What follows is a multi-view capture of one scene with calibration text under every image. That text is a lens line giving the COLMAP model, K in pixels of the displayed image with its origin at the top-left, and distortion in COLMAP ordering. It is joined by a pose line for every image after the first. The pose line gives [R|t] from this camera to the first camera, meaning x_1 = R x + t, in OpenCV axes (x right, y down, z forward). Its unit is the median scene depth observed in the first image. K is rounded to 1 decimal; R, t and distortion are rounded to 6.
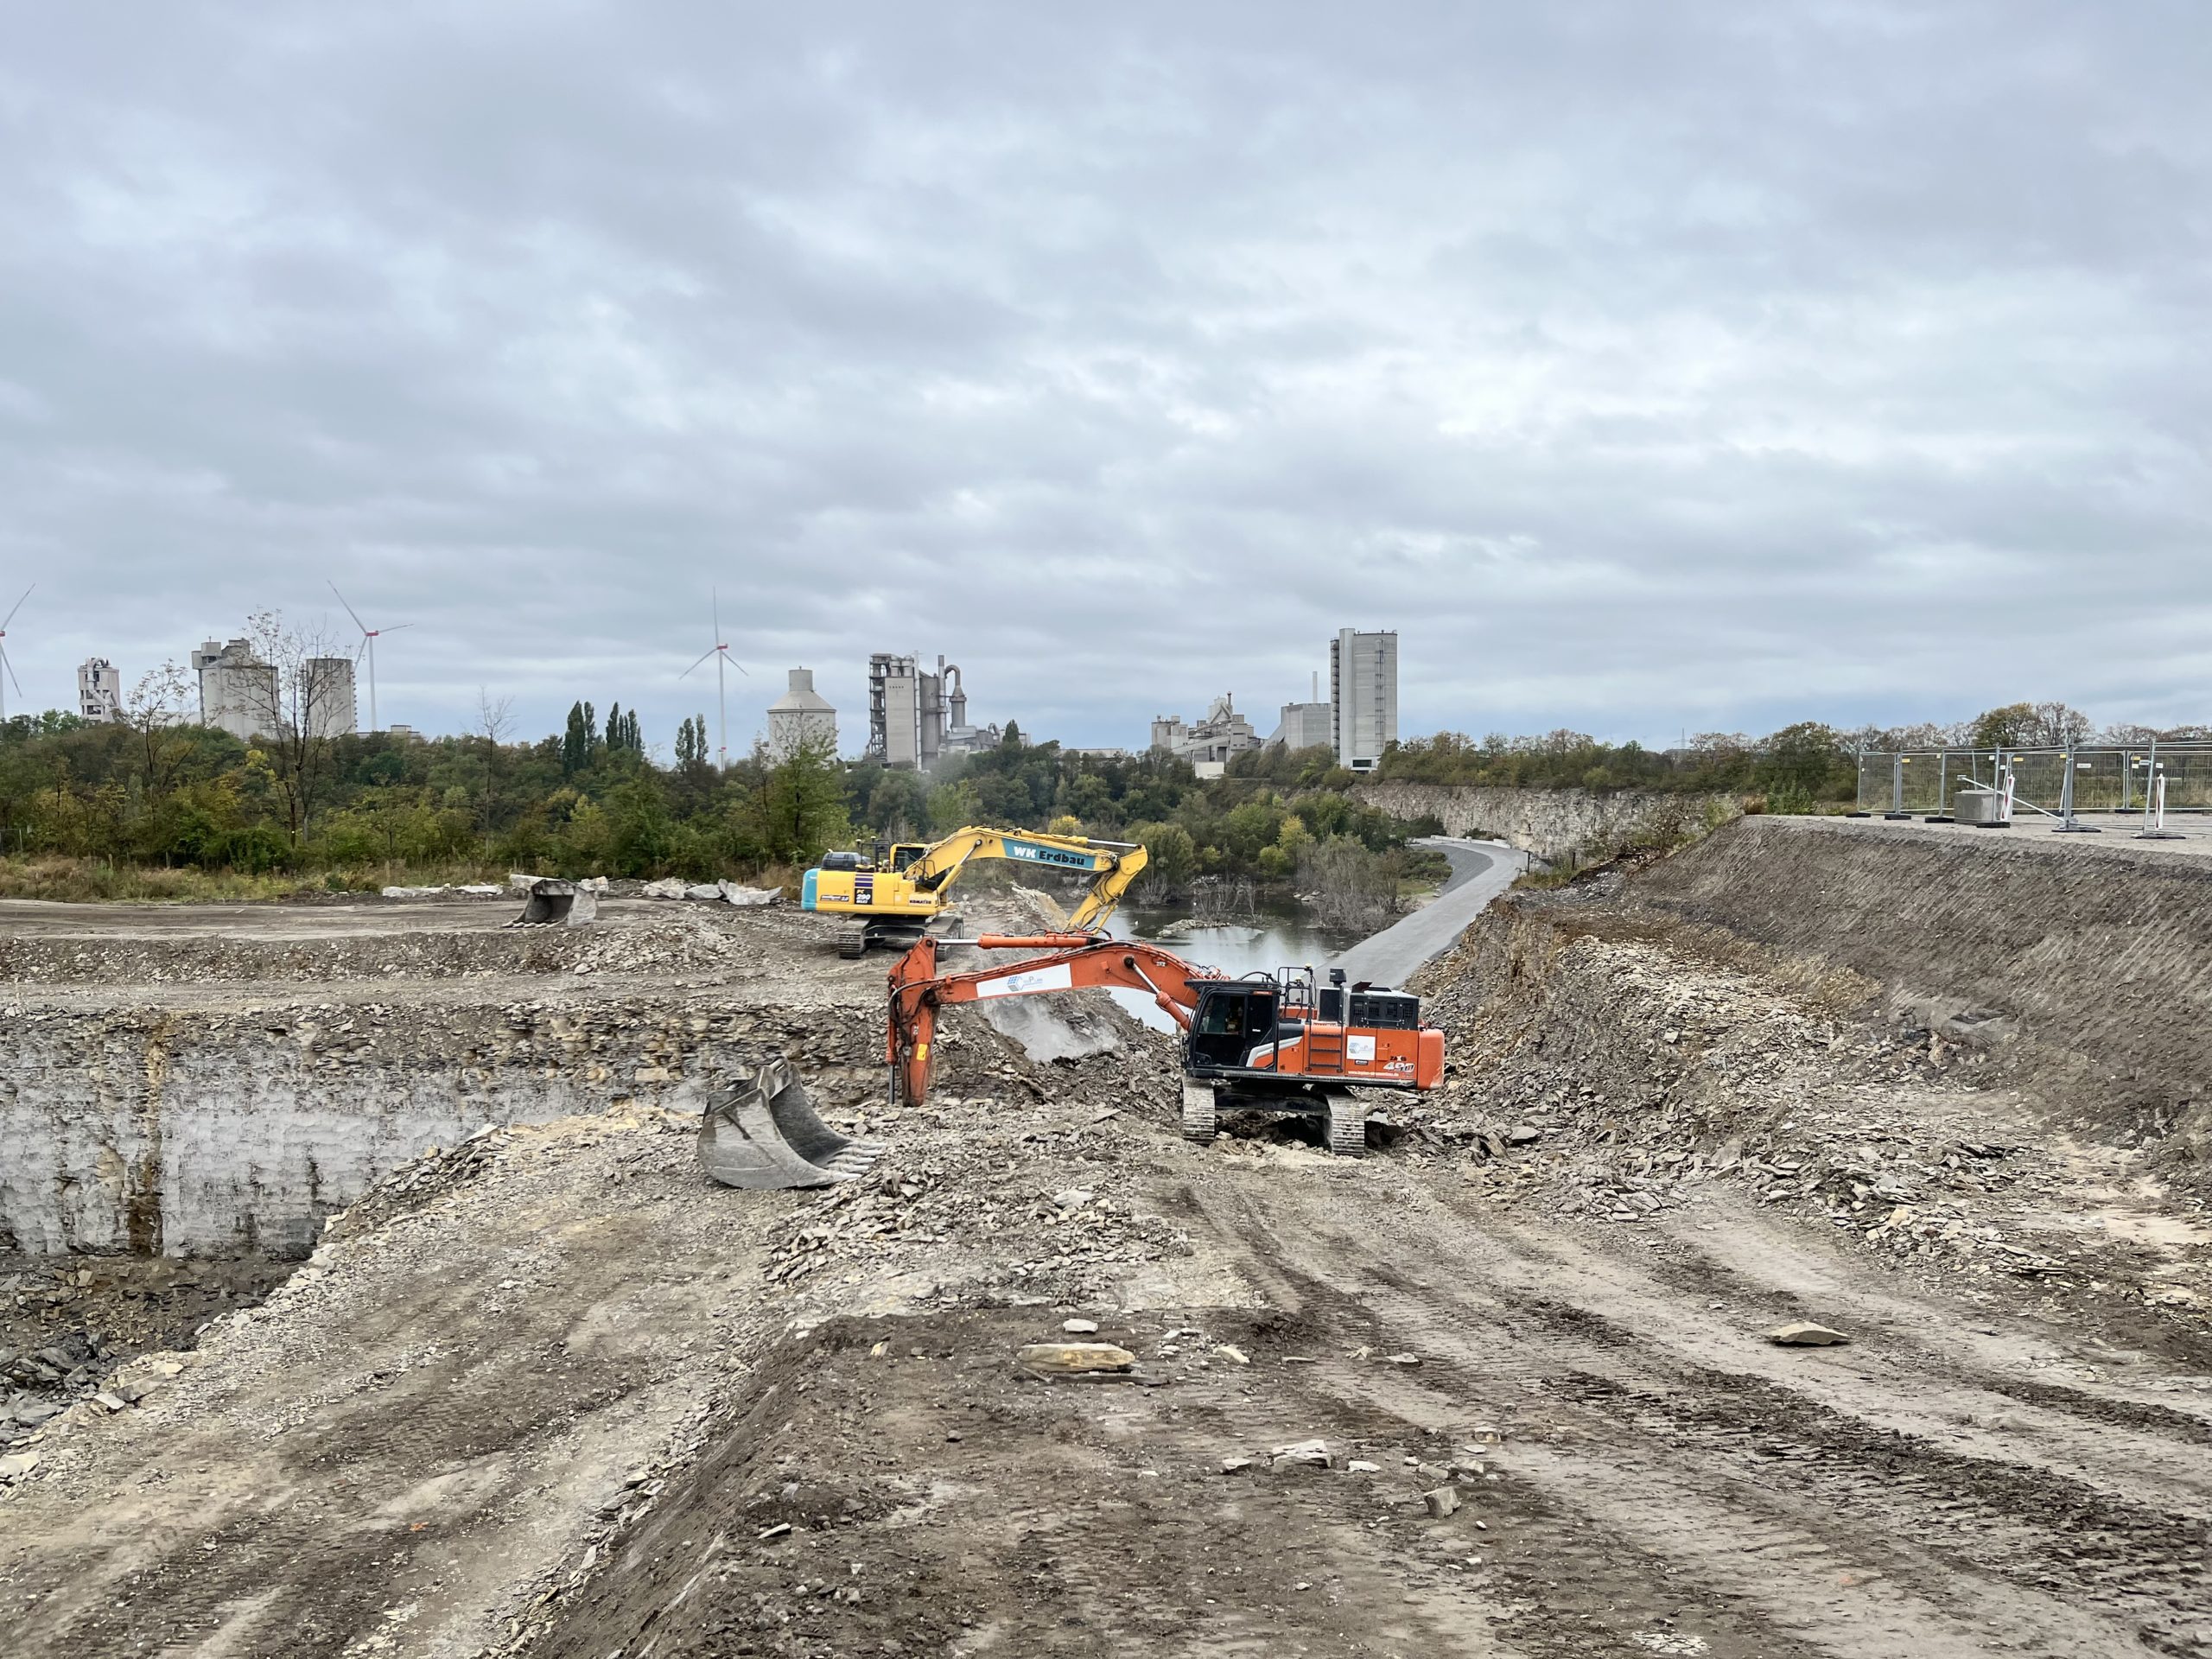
lens RADIAL K [[1675.8, 0, 1107.8], [0, 1675.8, 836.3], [0, 0, 1]] dist [0.059150, -0.085617]
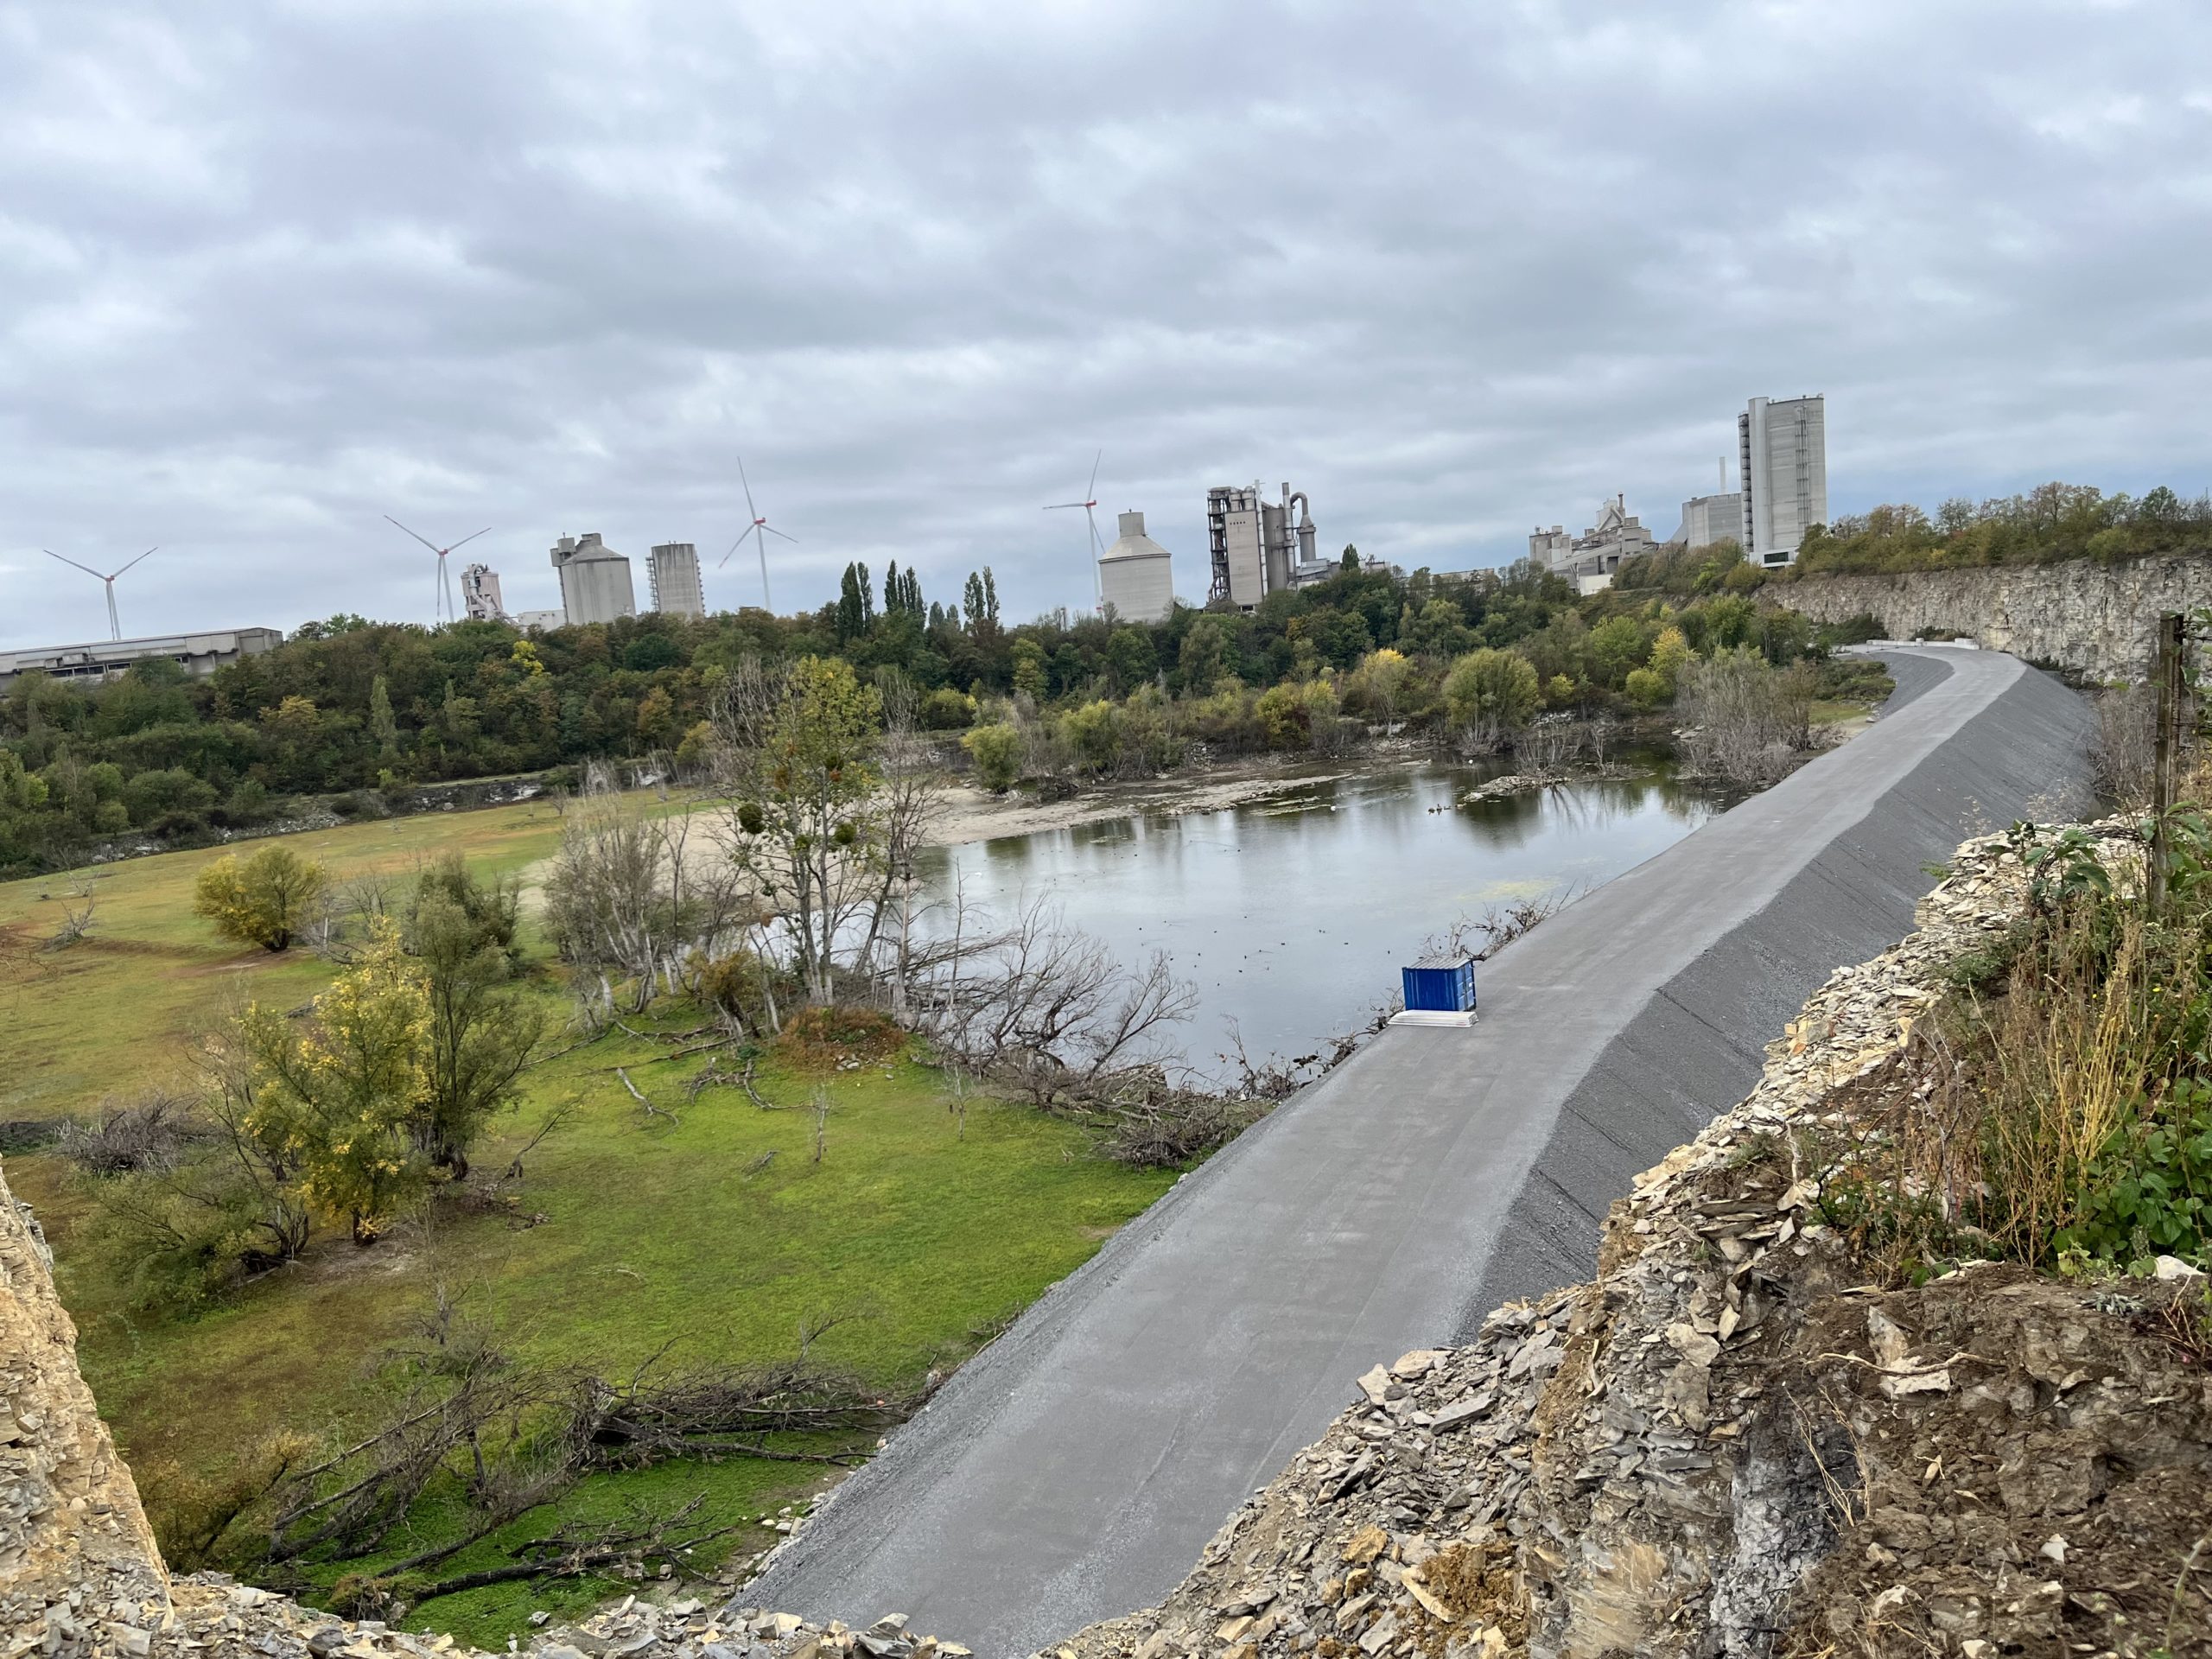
lens RADIAL K [[1675.8, 0, 1105.5], [0, 1675.8, 834.3], [0, 0, 1]] dist [0.059150, -0.085617]
pose [[0.968857, -0.045466, -0.243409, 0.043104], [0.067133, 0.994412, 0.081469, 0.001553], [0.238345, -0.095272, 0.966496, 0.175573]]
